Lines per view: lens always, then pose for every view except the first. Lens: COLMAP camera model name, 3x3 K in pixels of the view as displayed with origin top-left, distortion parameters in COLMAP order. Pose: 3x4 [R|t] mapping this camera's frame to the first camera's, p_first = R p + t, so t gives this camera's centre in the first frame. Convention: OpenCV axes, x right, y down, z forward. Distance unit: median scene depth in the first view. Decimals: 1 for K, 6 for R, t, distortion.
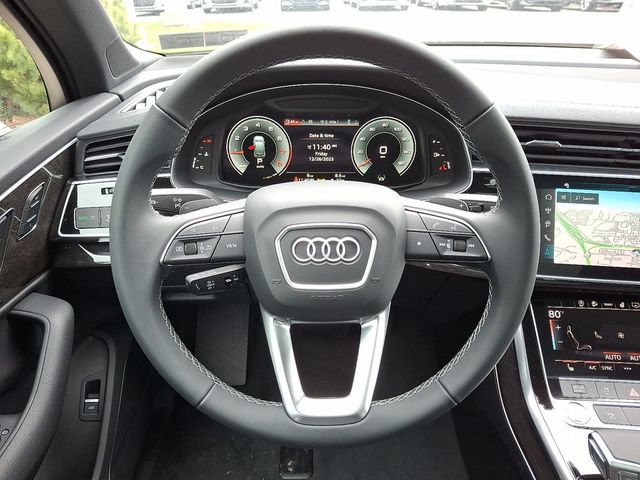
lens RADIAL K [[471.9, 0, 320.0], [0, 471.9, 240.0], [0, 0, 1]] dist [-0.009028, -0.003959]
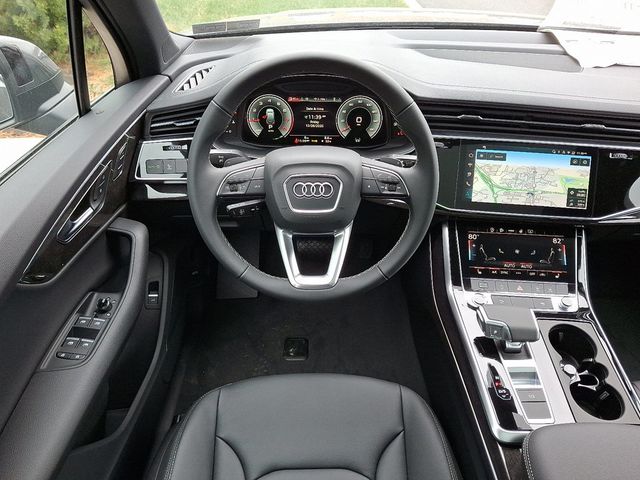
lens RADIAL K [[478.3, 0, 318.6], [0, 478.3, 248.1], [0, 0, 1]] dist [0.100298, -0.182287]
pose [[0.999891, 0.011851, -0.008832, 0.034908], [-0.010627, 0.991757, 0.127695, 0.006399], [0.010272, -0.127588, 0.991774, -0.515716]]
